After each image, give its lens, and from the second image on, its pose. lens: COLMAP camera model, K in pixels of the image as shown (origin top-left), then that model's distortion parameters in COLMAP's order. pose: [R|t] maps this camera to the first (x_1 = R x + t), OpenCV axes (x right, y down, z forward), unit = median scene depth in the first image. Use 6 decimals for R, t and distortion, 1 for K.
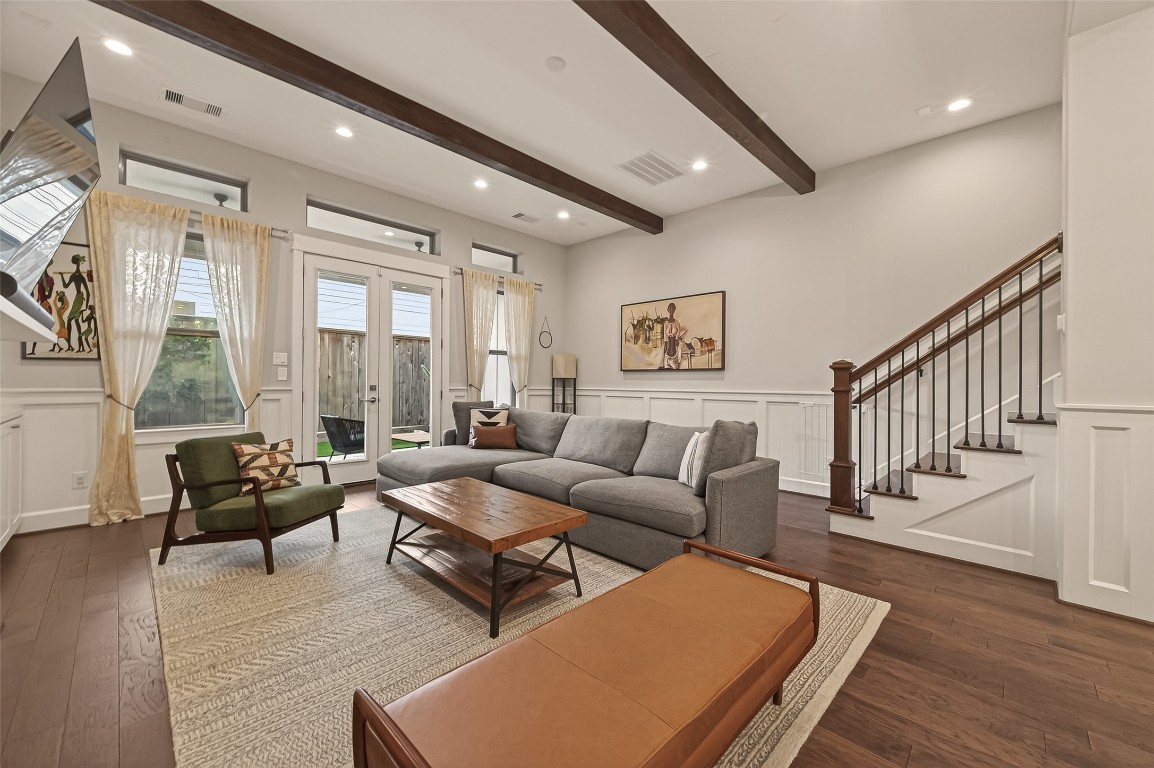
lens RADIAL K [[452.0, 0, 583.1], [0, 452.0, 381.7], [0, 0, 1]] dist [-0.001190, -0.000159]
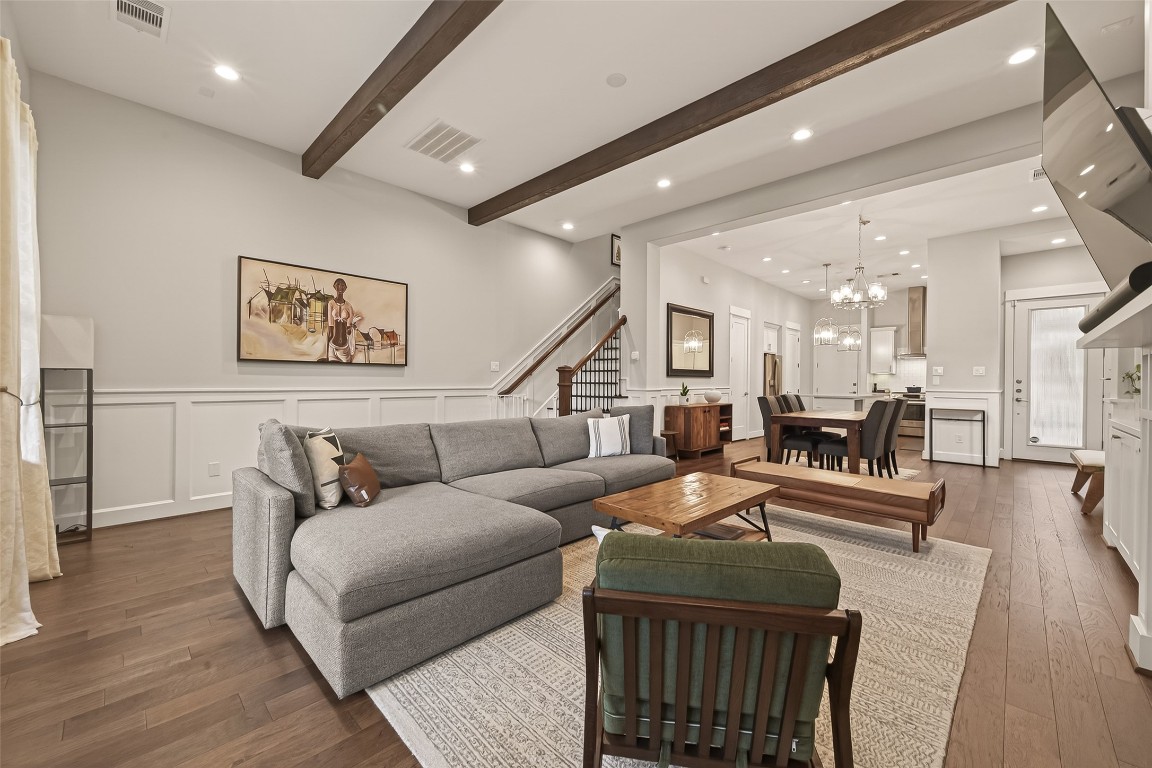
lens RADIAL K [[451.2, 0, 582.1], [0, 451.2, 381.8], [0, 0, 1]] dist [-0.001190, -0.000159]
pose [[-0.002084, -0.009758, 0.999950, -0.597406], [-0.007674, 0.999923, 0.009742, -0.004790], [-0.999968, -0.007653, -0.002158, 0.576206]]
